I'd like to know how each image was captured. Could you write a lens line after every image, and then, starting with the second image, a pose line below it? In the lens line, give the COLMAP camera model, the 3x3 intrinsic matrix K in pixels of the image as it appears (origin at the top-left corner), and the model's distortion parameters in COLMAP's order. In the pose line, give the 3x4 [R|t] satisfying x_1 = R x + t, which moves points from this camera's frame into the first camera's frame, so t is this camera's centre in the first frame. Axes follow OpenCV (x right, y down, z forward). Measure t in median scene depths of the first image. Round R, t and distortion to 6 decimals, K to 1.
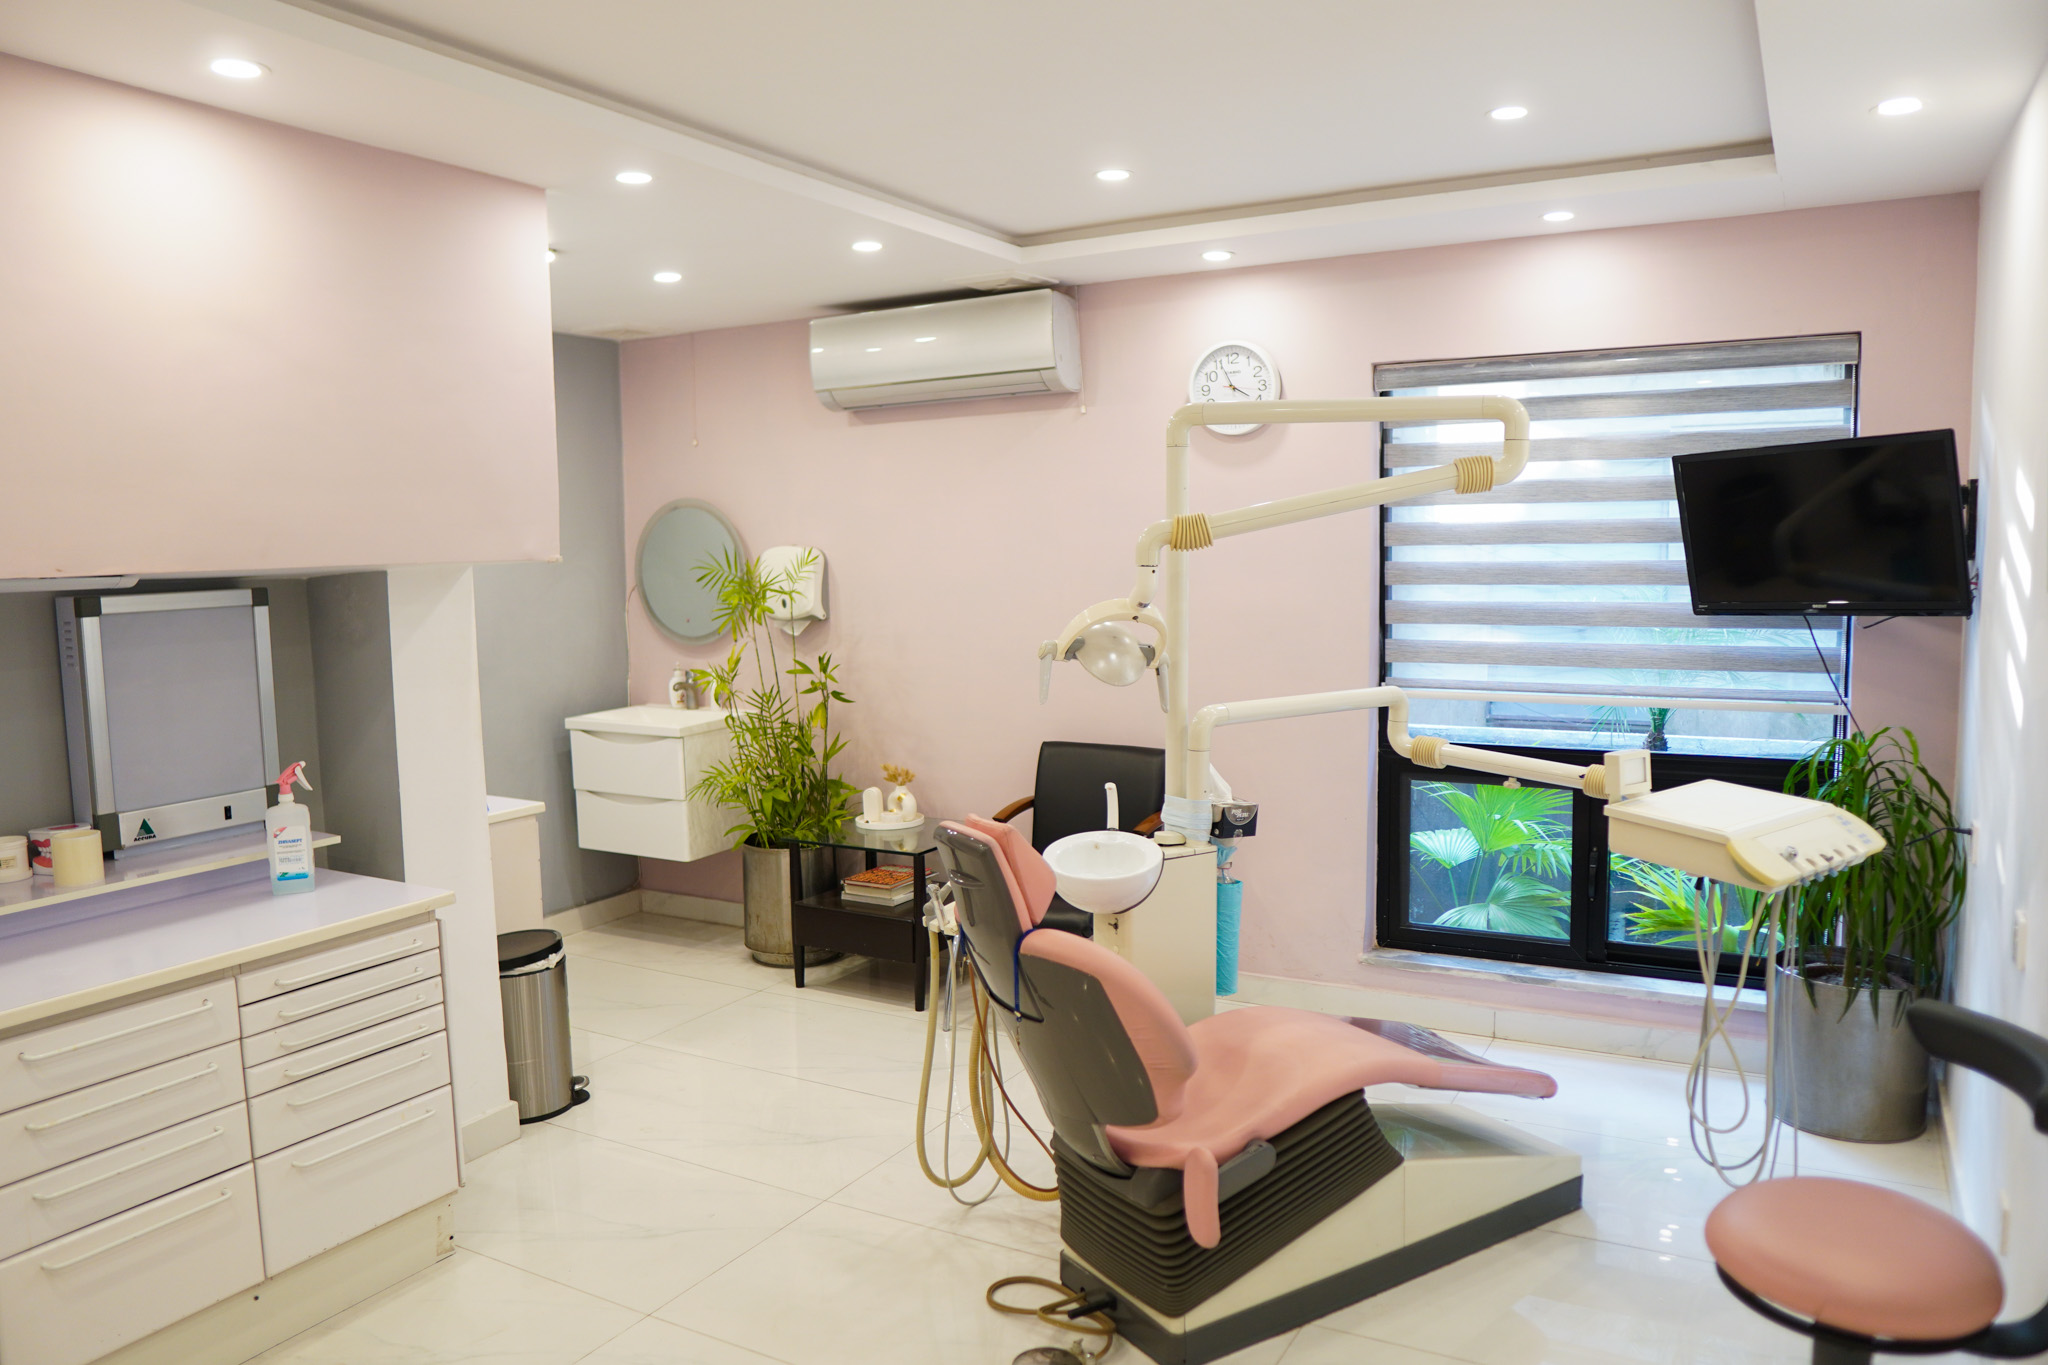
lens RADIAL K [[1465.6, 0, 1020.9], [0, 1465.6, 691.9], [0, 0, 1]] dist [-0.108565, 0.077677]
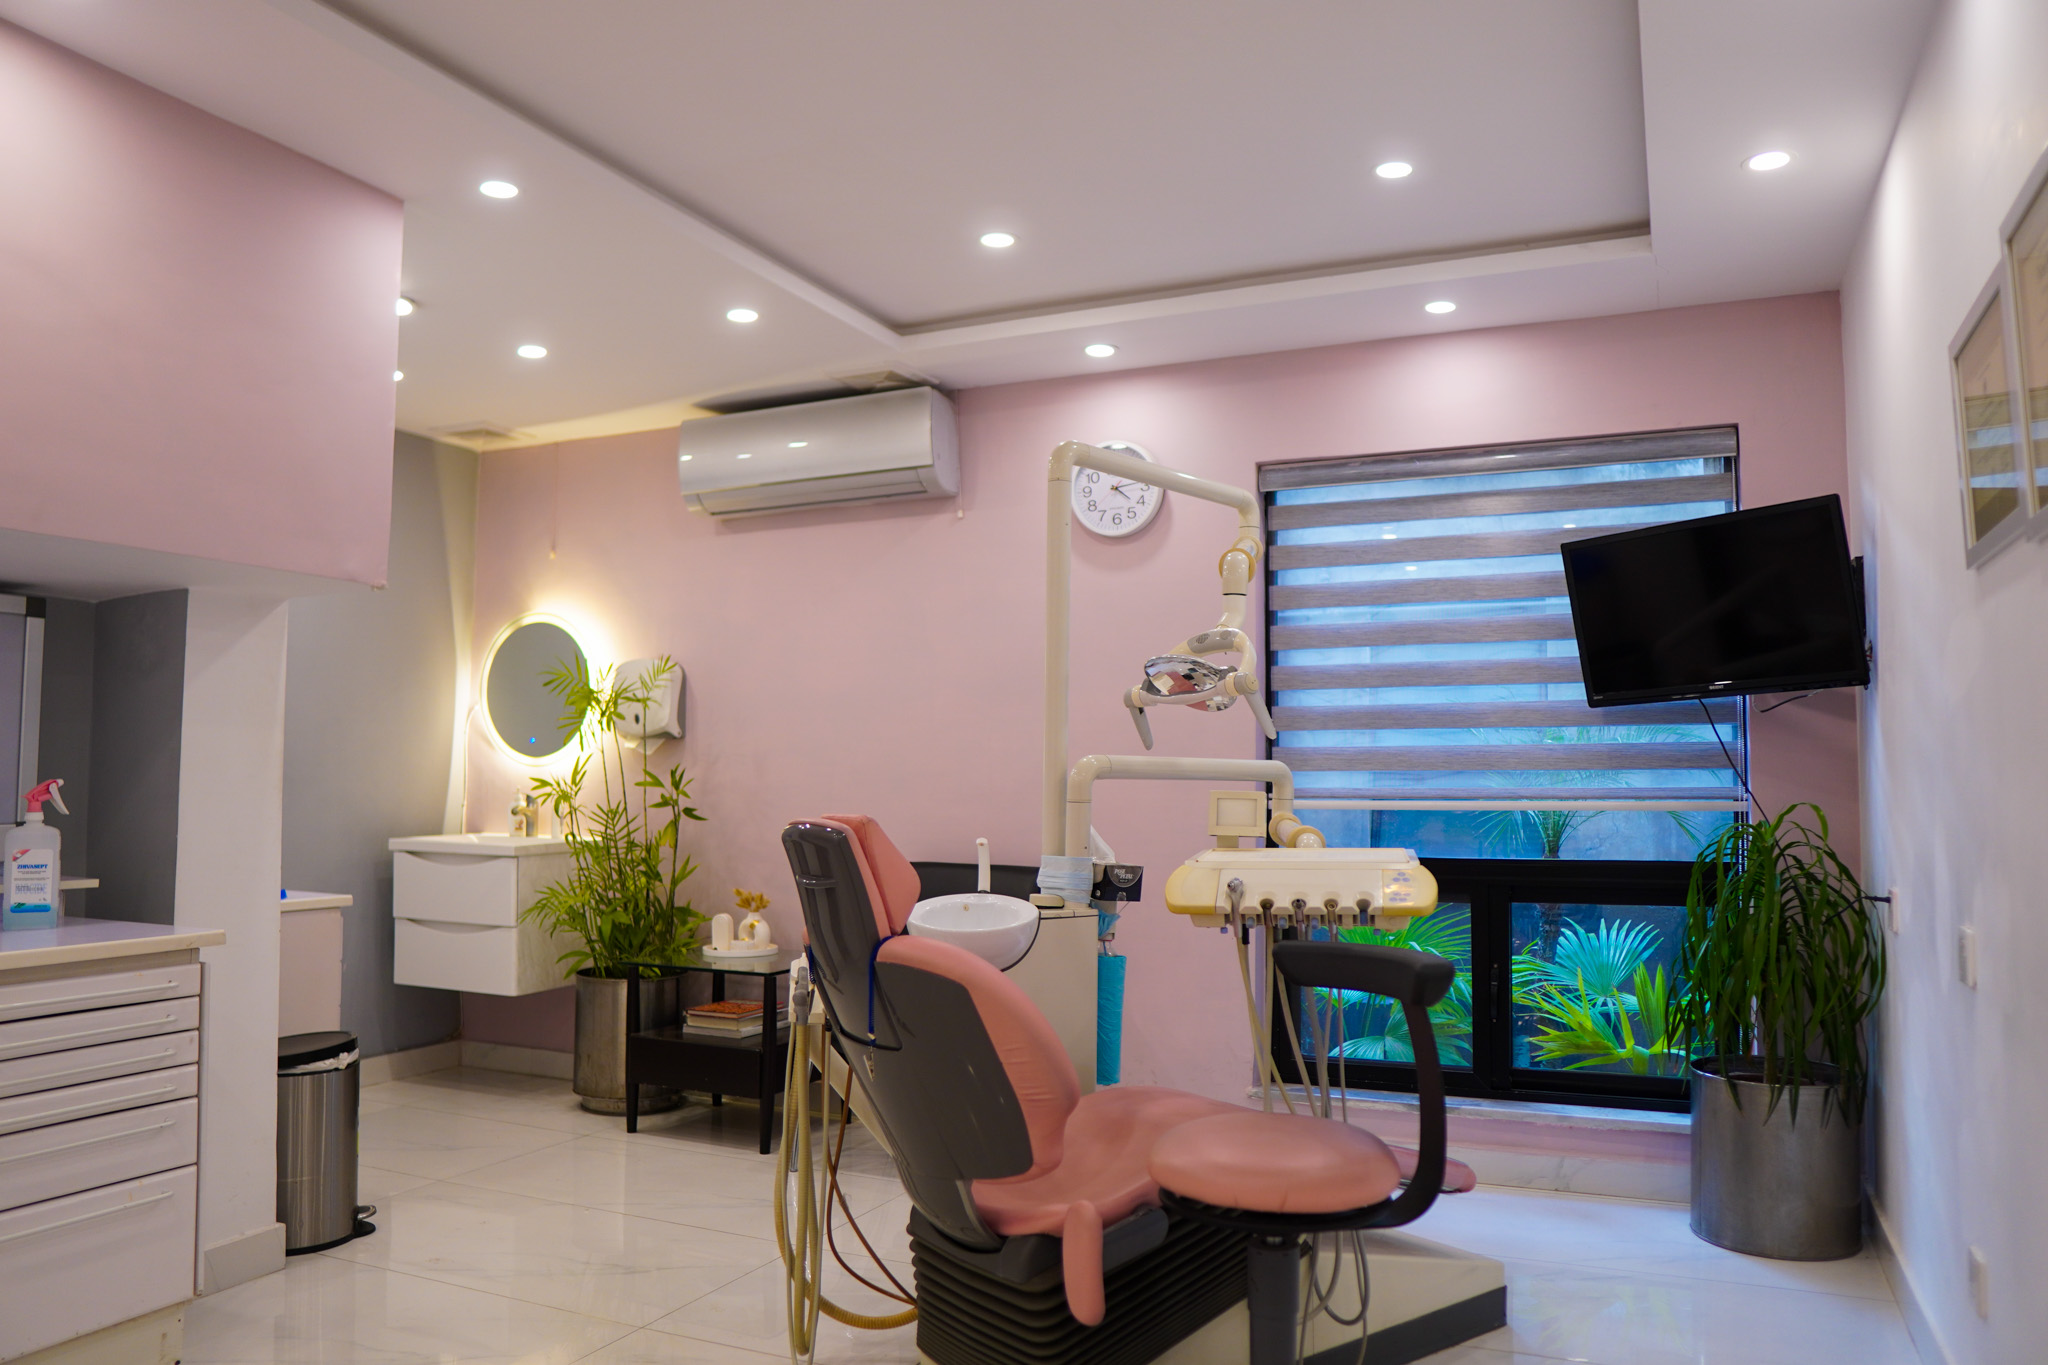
lens RADIAL K [[1482.4, 0, 1024.0], [0, 1482.4, 682.5], [0, 0, 1]] dist [-0.104044, 0.069849]
pose [[0.995812, 0.029310, 0.086602, 0.003539], [-0.014080, 0.985086, -0.171488, 0.102322], [-0.090337, 0.169550, 0.981372, 0.063768]]
